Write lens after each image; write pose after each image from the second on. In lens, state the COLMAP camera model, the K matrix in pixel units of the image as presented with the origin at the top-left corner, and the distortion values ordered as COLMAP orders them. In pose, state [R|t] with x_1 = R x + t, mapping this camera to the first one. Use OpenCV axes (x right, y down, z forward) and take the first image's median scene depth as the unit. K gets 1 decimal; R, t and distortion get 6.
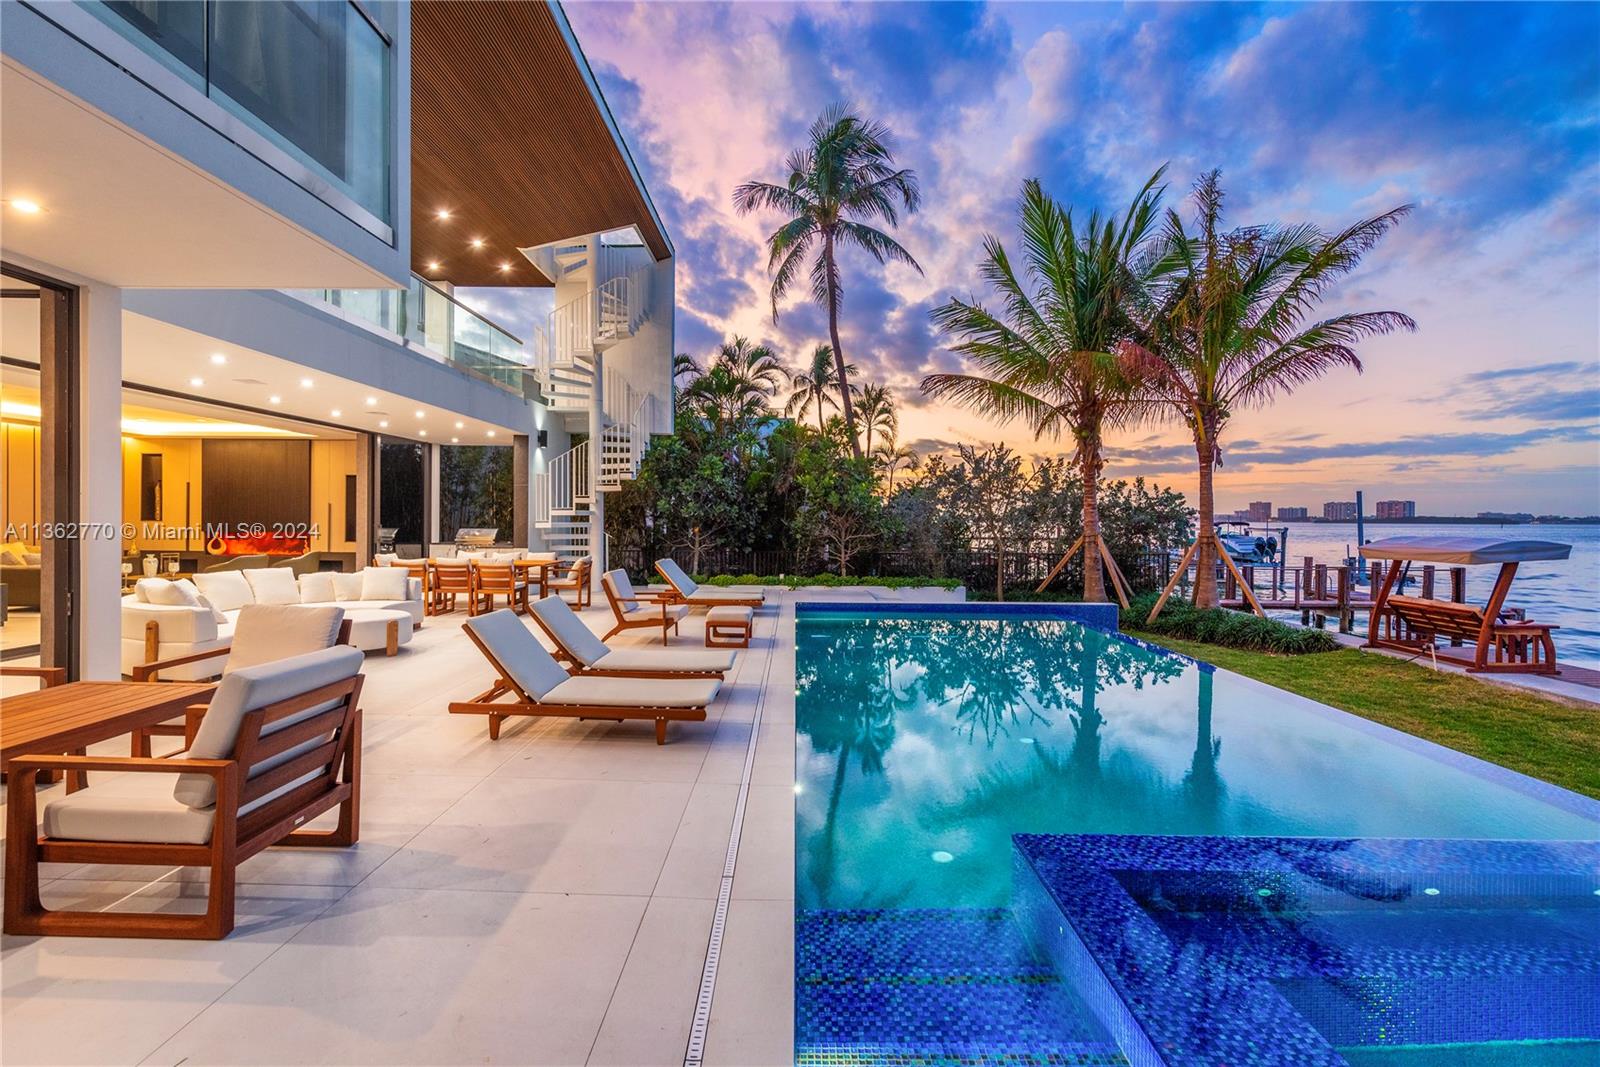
lens RADIAL K [[678.3, 0, 800.0], [0, 678.3, 533.5], [0, 0, 1]] dist [0.001271, 0.000268]
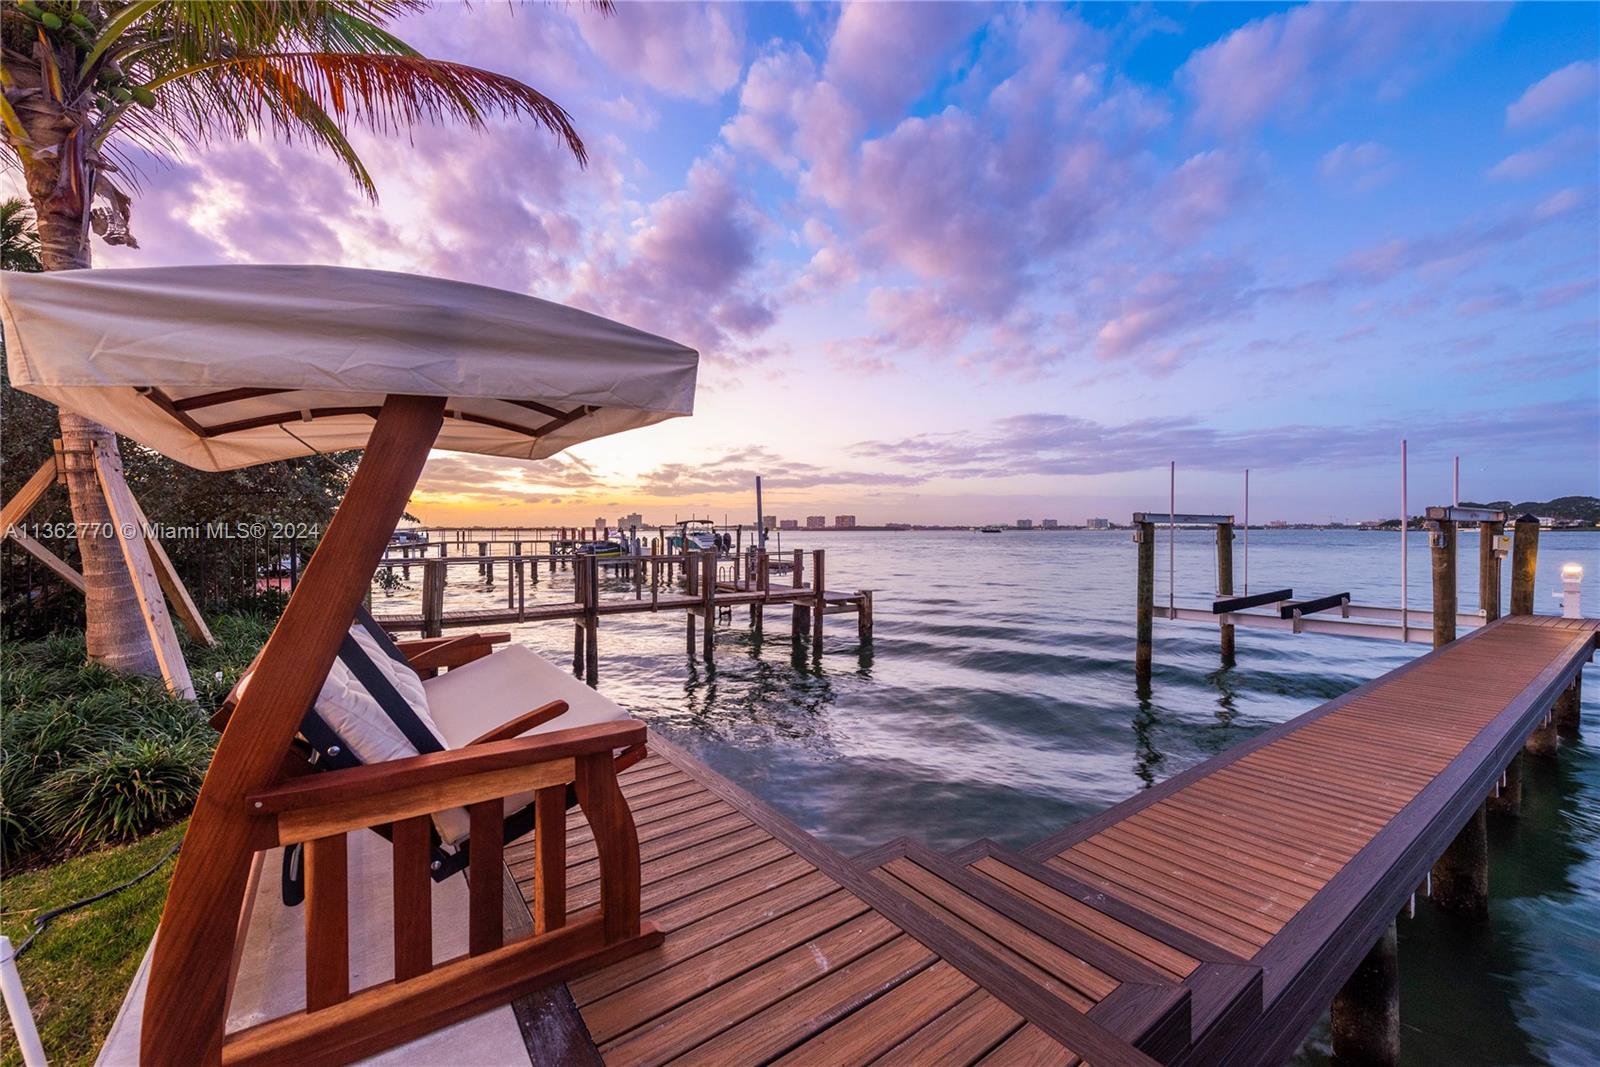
lens RADIAL K [[634.1, 0, 800.0], [0, 634.1, 533.5], [0, 0, 1]] dist [-0.000347, -0.000049]
pose [[0.796077, -0.010393, 0.605106, 0.662265], [0.017380, 0.999833, -0.005694, 0.050019], [-0.604945, 0.015050, 0.796125, 0.519900]]
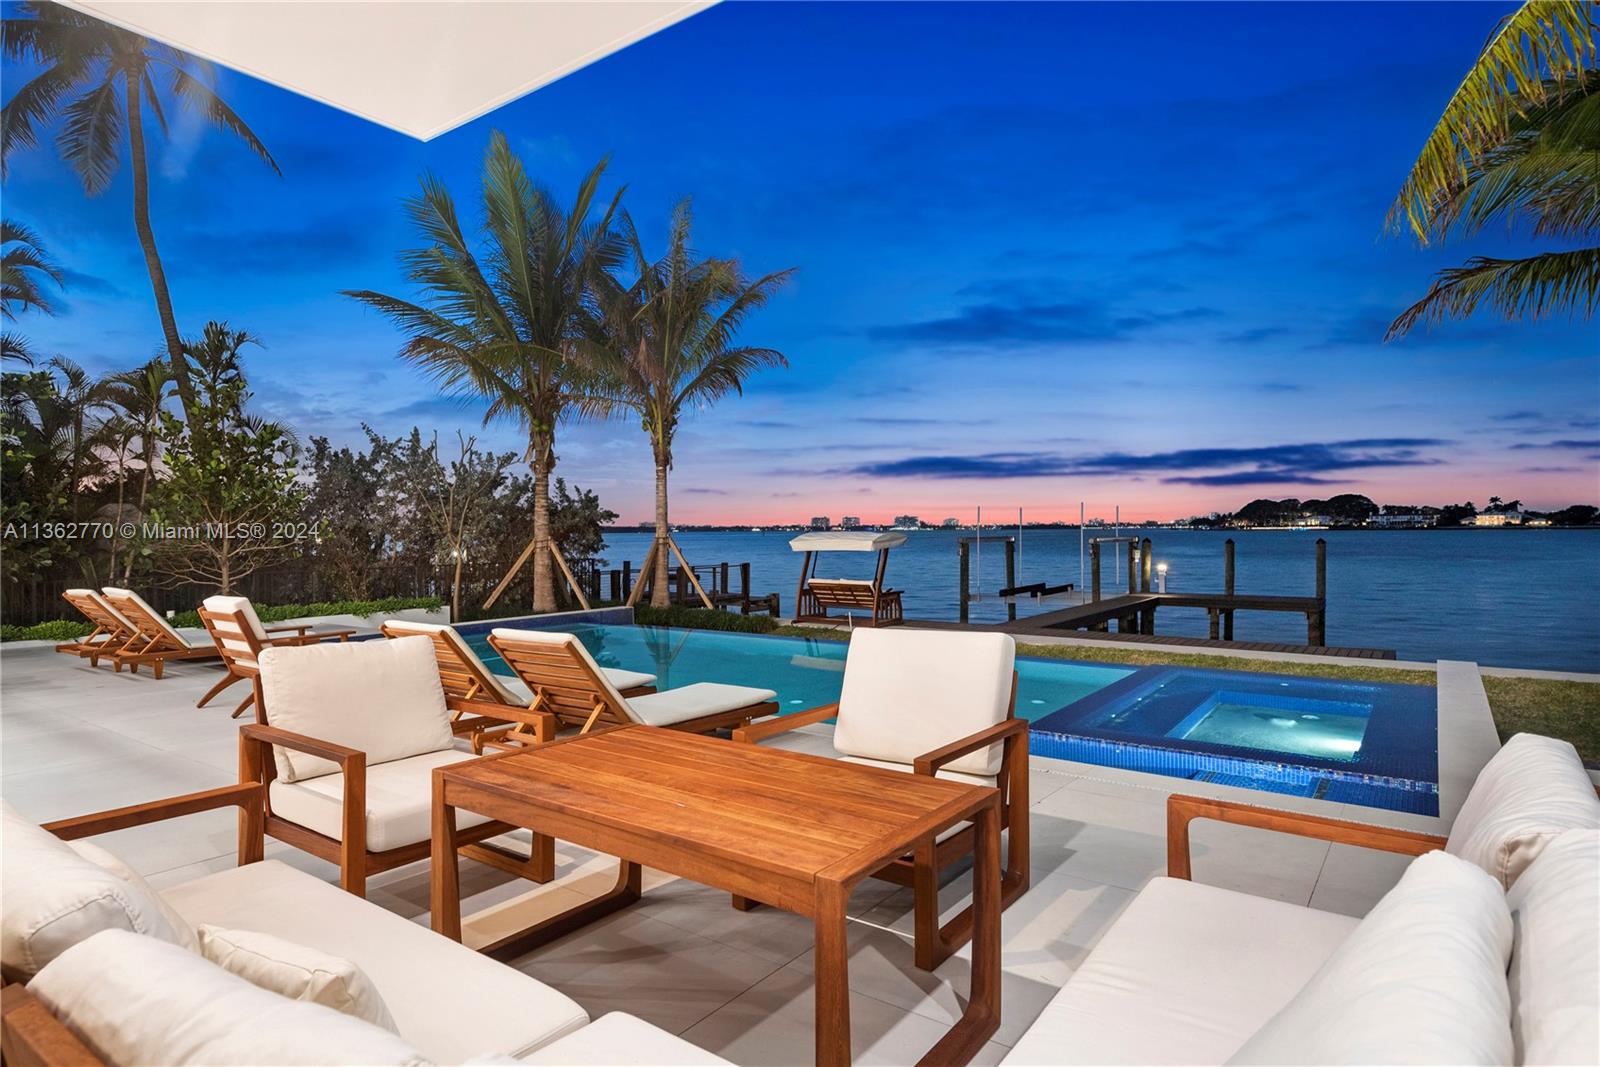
lens RADIAL K [[883.1, 0, 800.0], [0, 883.1, 533.5], [0, 0, 1]] dist [0.000059, -0.000146]
pose [[0.563257, -0.015410, 0.826138, -0.392580], [0.028620, 0.999590, -0.000868, 0.004724], [-0.825786, 0.024133, 0.563467, 0.062809]]
